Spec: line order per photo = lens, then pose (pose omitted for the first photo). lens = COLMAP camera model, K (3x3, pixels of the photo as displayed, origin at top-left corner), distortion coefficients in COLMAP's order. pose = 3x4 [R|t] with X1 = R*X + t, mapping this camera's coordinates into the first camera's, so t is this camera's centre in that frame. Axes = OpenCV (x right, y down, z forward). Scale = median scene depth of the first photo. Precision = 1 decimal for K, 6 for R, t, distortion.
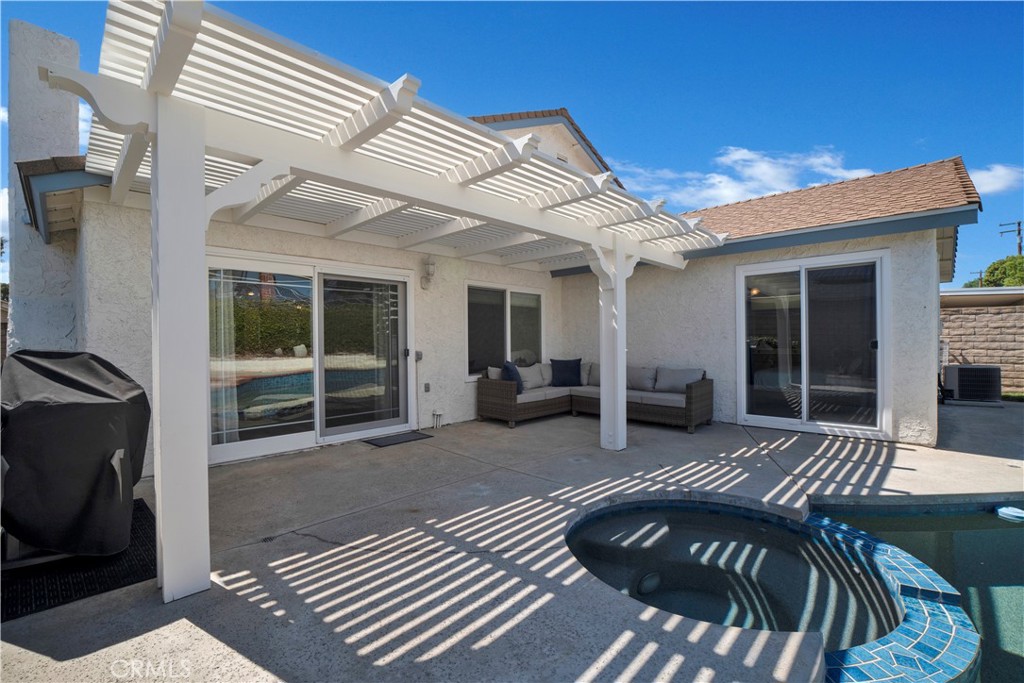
lens RADIAL K [[454.0, 0, 512.0], [0, 454.0, 341.5], [0, 0, 1]] dist [-0.046979, 0.008291]
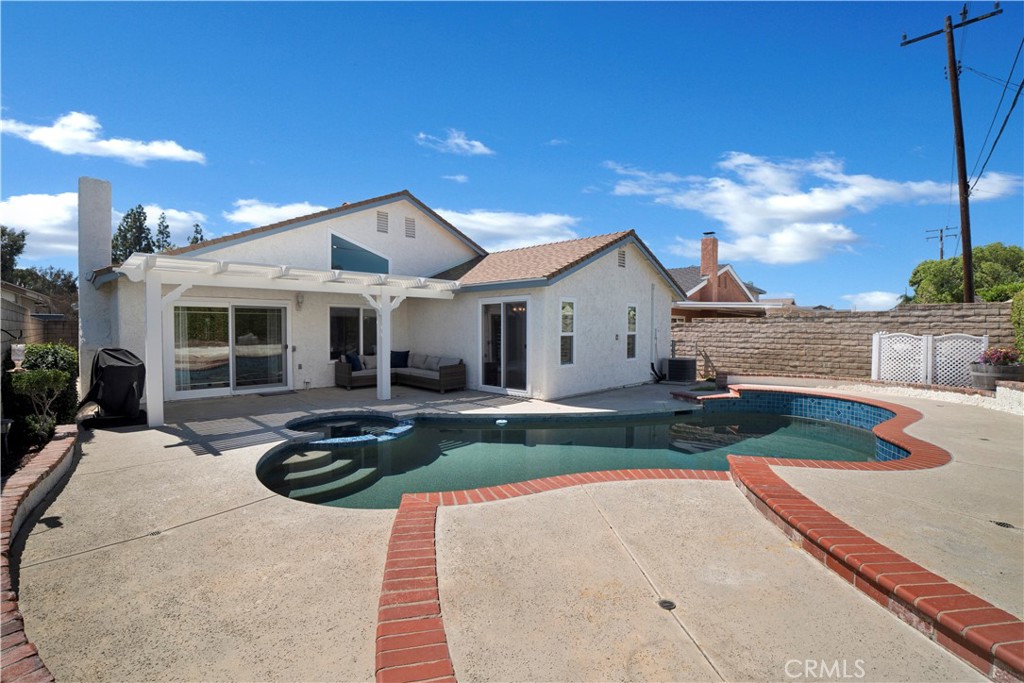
lens RADIAL K [[454.0, 0, 512.0], [0, 454.0, 341.5], [0, 0, 1]] dist [-0.046979, 0.008291]
pose [[0.999917, 0.011775, 0.005318, 0.758999], [-0.011921, 0.999528, 0.028304, -0.067048], [-0.004982, -0.028365, 0.999585, -0.918988]]
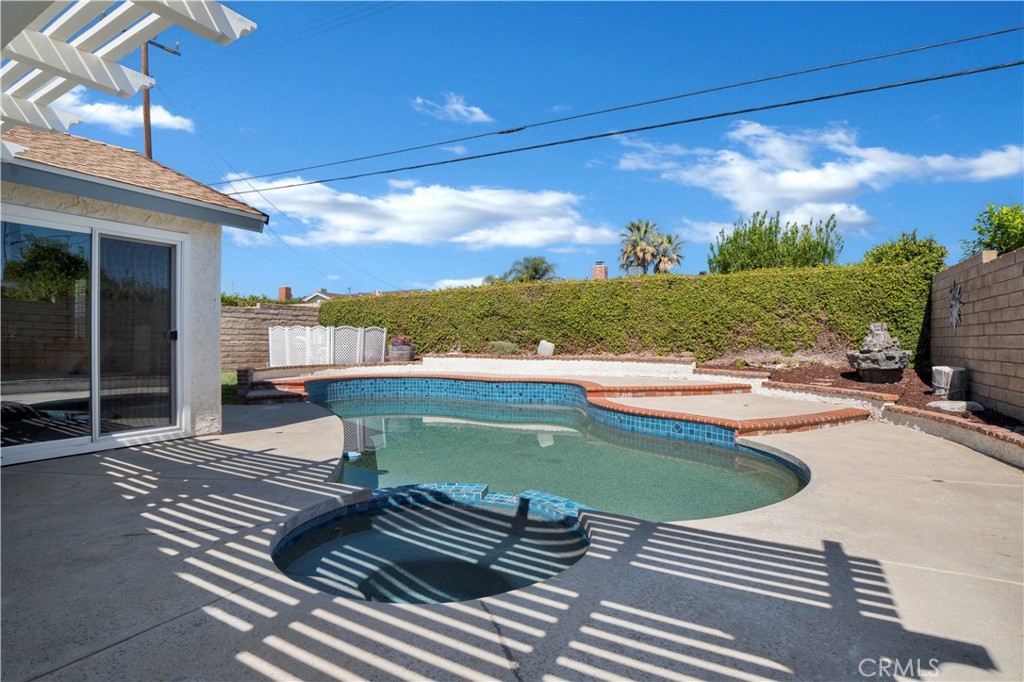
lens RADIAL K [[501.5, 0, 506.6], [0, 501.5, 339.9], [0, 0, 1]] dist [-0.039866, 0.000608]
pose [[-0.244920, 0.011726, 0.969472, -0.332189], [0.002108, 0.999931, -0.011562, 0.029984], [-0.969541, -0.000788, -0.244928, 0.587766]]
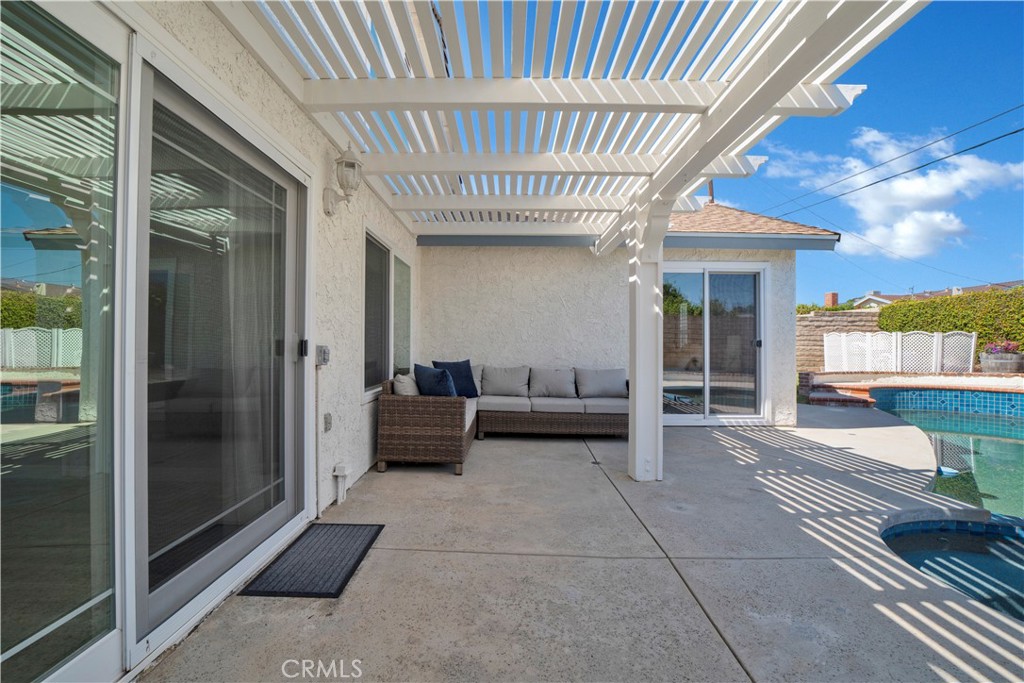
lens RADIAL K [[440.5, 0, 507.1], [0, 440.5, 339.9], [0, 0, 1]] dist [-0.040868, 0.006980]
pose [[0.723349, 0.019338, 0.690212, -0.441006], [-0.011592, 0.999807, -0.015863, 0.023741], [-0.690386, 0.003474, 0.723433, 0.637117]]
